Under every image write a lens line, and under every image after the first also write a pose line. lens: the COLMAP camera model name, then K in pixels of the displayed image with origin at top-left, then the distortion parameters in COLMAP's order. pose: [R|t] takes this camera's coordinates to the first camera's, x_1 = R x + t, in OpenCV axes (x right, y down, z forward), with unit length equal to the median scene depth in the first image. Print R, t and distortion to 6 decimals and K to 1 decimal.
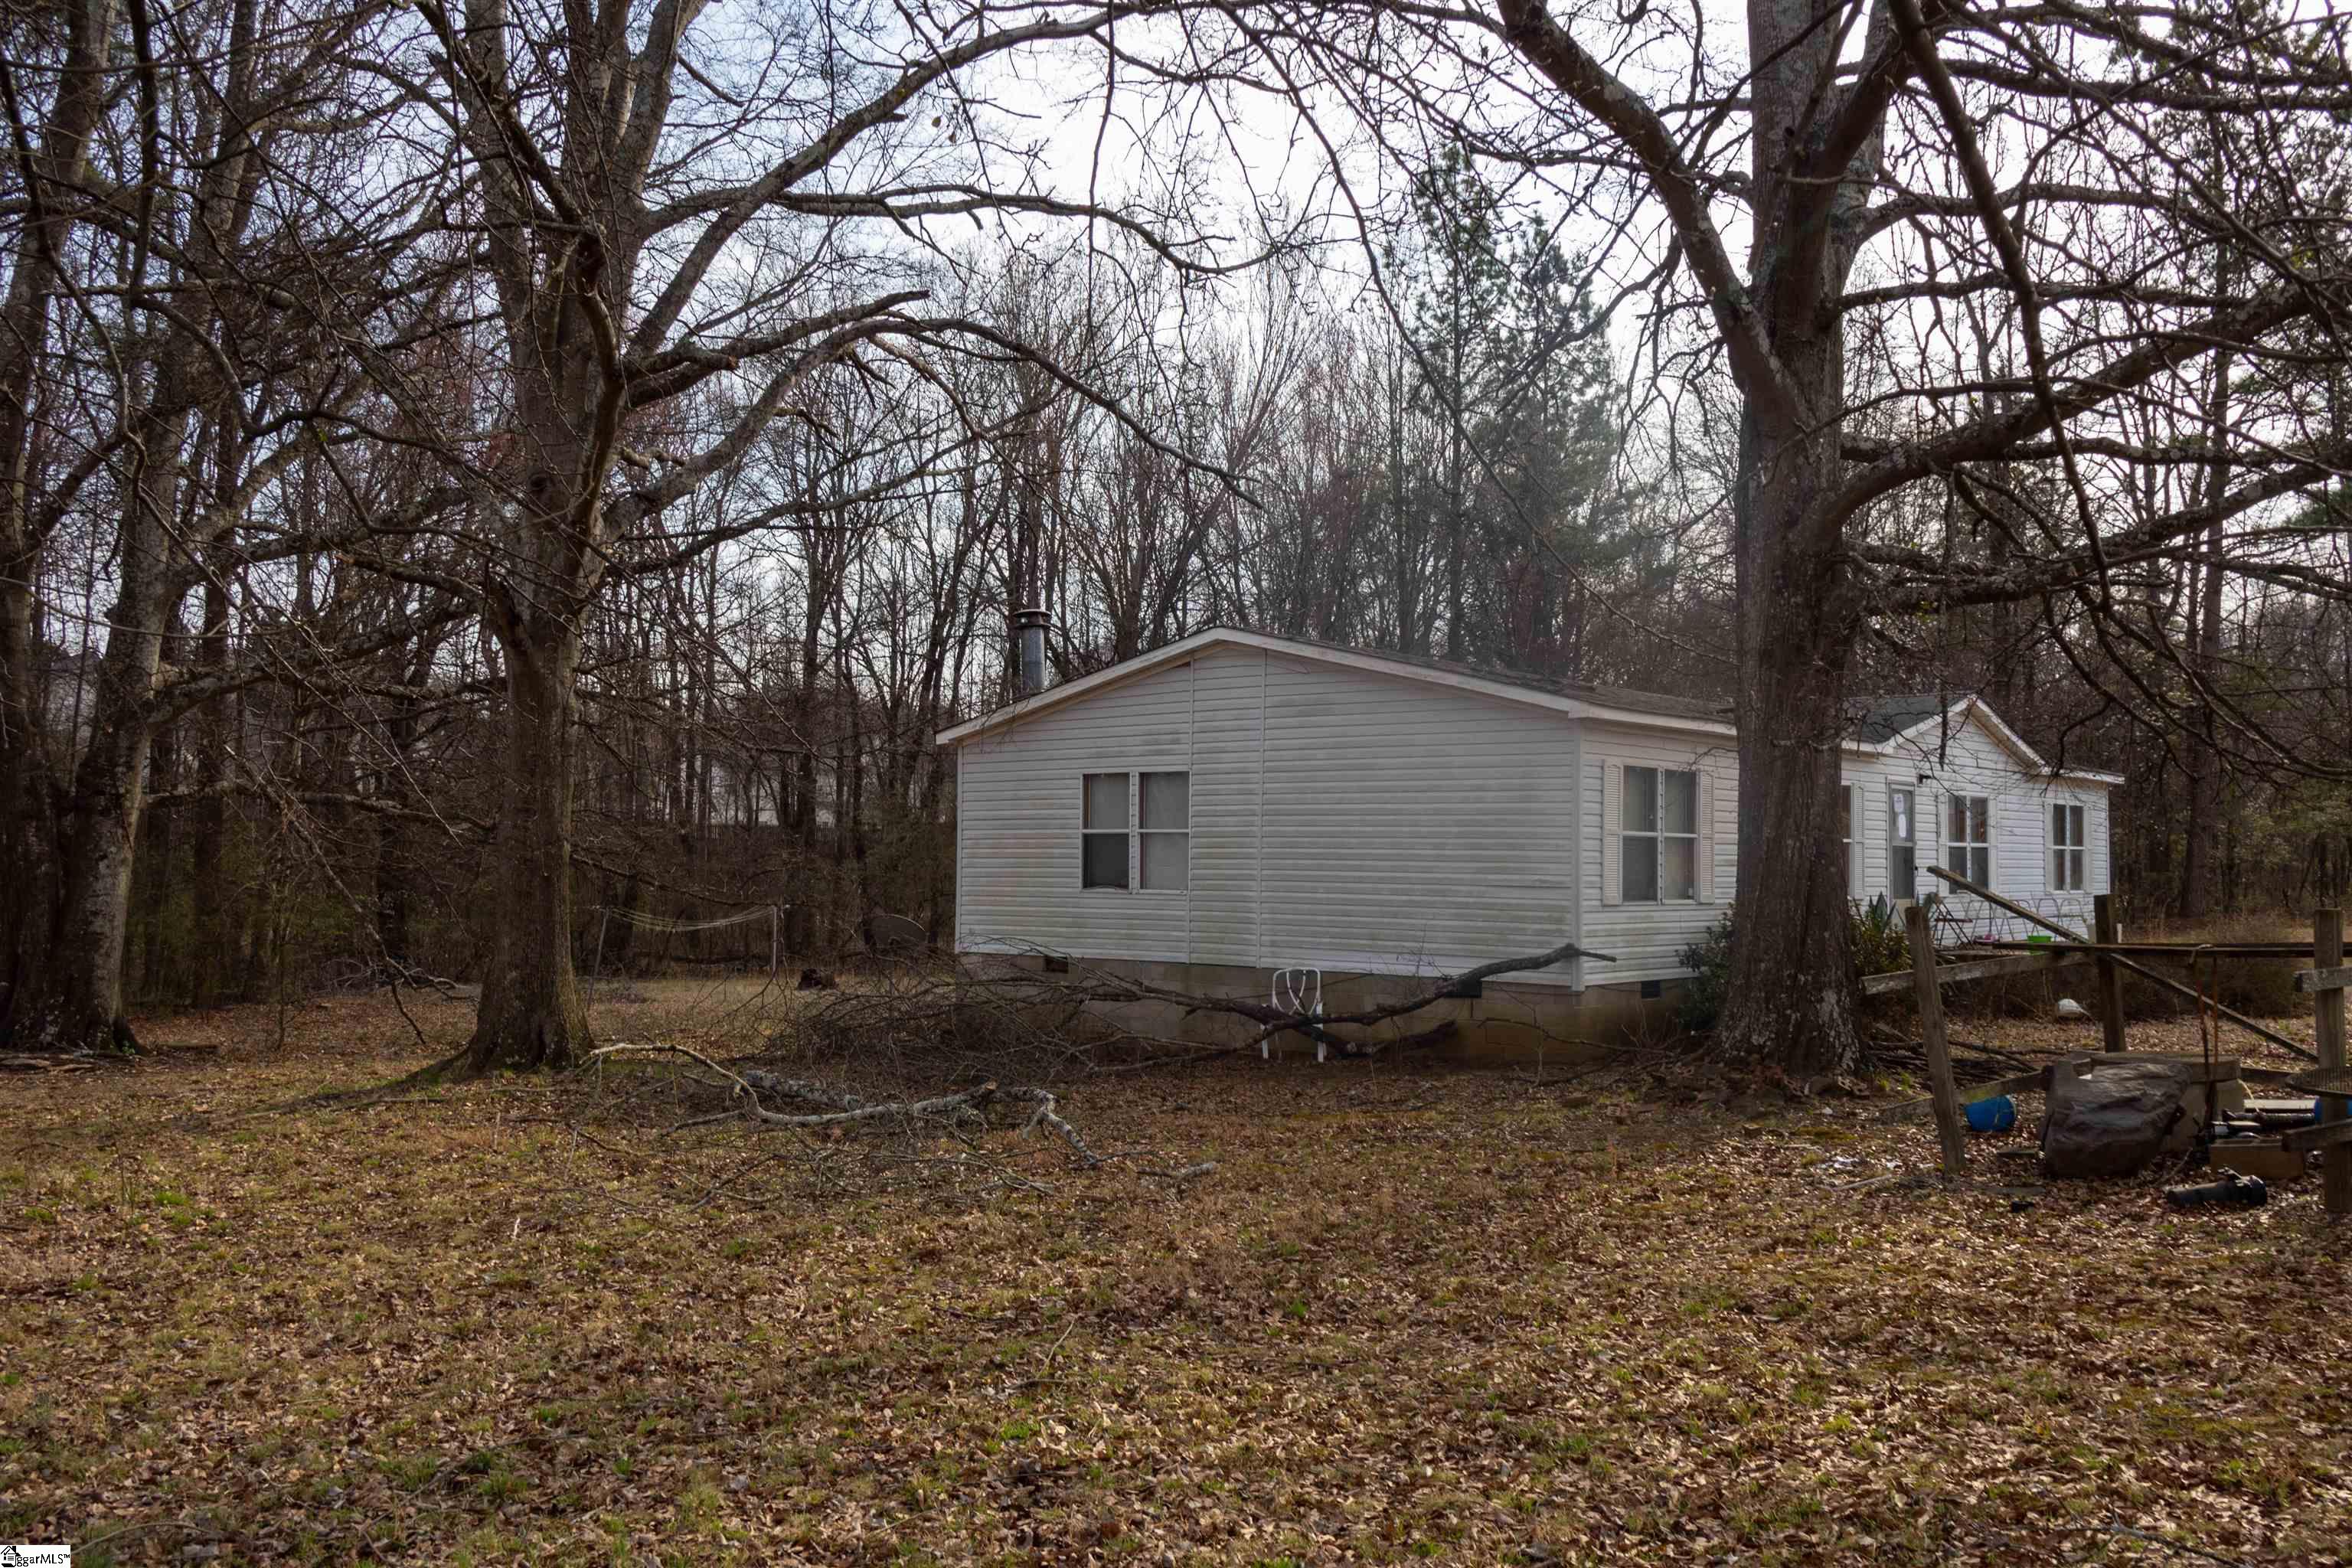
lens RADIAL K [[1954.5, 0, 1157.8], [0, 1954.5, 772.2], [0, 0, 1]] dist [0.006926, -0.012843]
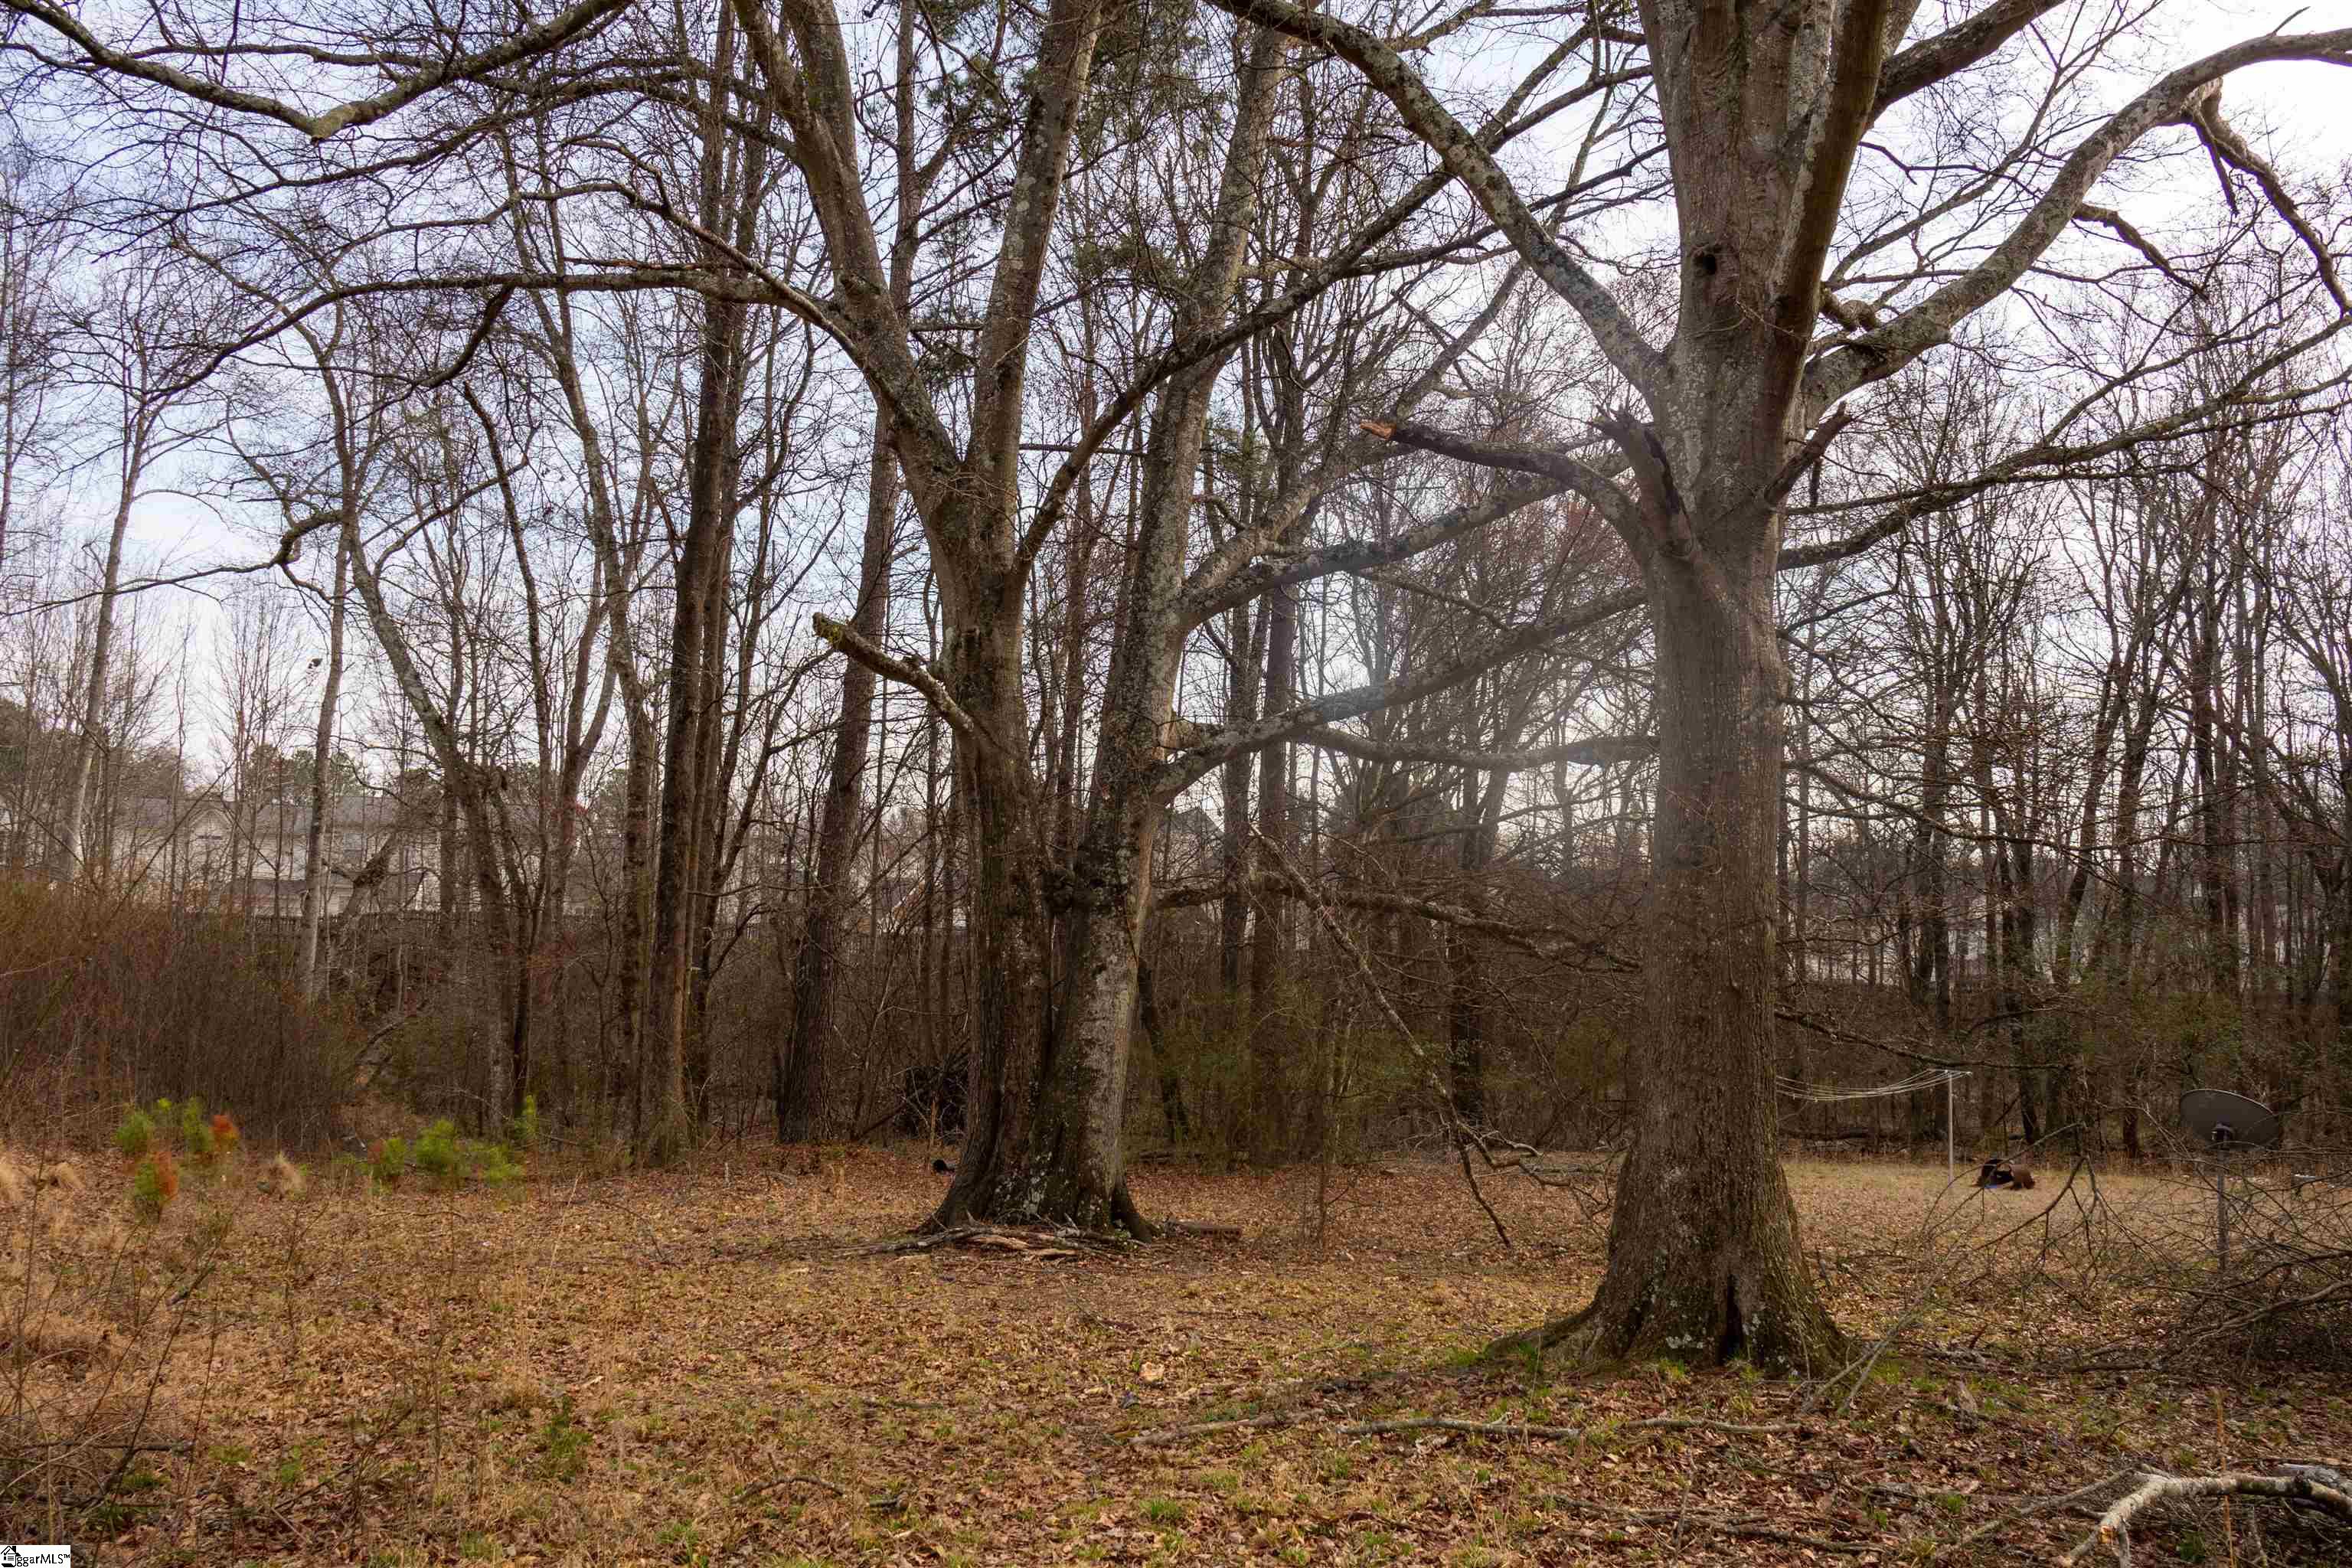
lens RADIAL K [[1954.5, 0, 1143.2], [0, 1954.5, 788.5], [0, 0, 1]] dist [0.006926, -0.012843]
pose [[0.859569, -0.033921, -0.509893, -0.173235], [-0.004471, 0.997257, -0.073880, 0.037532], [0.511001, 0.065785, 0.857059, 0.447776]]
